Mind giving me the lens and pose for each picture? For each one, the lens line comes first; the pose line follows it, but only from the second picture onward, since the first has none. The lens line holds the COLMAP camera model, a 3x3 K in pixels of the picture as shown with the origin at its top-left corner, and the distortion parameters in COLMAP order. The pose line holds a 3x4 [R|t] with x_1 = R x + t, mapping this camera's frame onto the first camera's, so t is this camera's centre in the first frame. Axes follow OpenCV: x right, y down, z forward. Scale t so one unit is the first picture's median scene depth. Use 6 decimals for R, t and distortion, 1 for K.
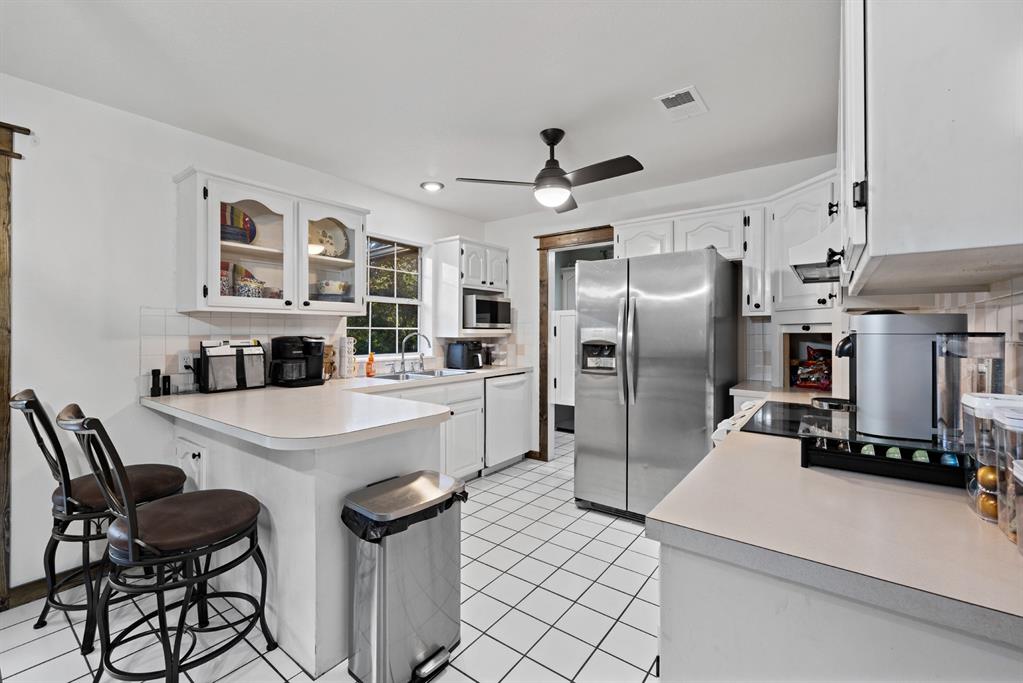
lens RADIAL K [[440.7, 0, 504.3], [0, 440.7, 335.5], [0, 0, 1]] dist [-0.000418, 0.001040]
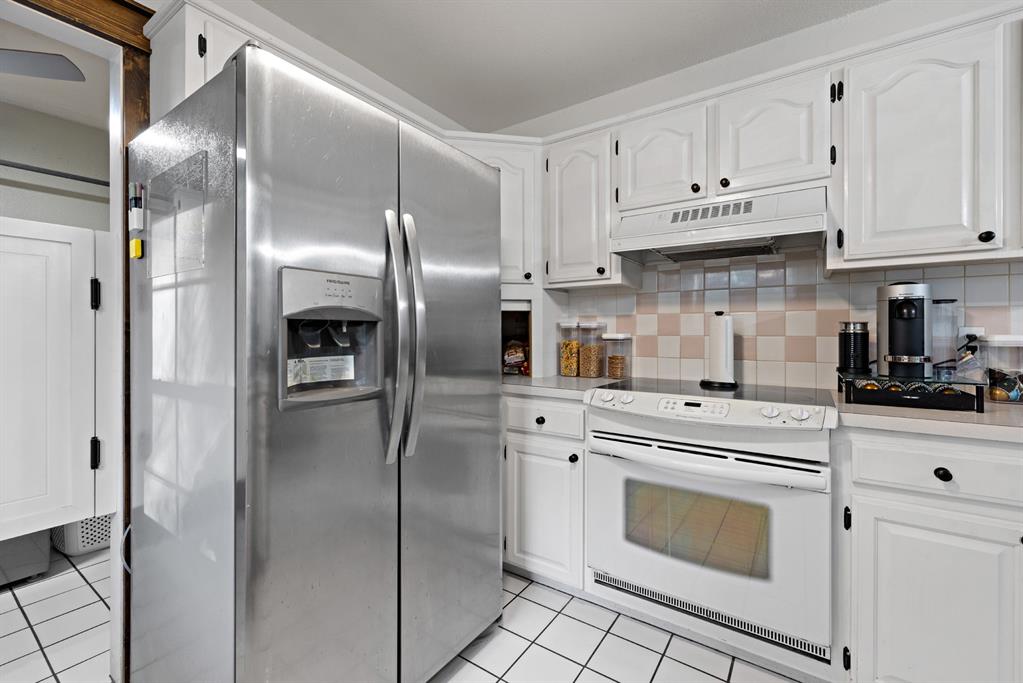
lens RADIAL K [[440.7, 0, 513.1], [0, 440.7, 331.7], [0, 0, 1]] dist [-0.000418, 0.001040]
pose [[-0.051108, 0.000714, 0.998693, -0.149260], [0.009695, 0.999953, -0.000219, 0.031090], [-0.998646, 0.009671, -0.051113, 0.865754]]
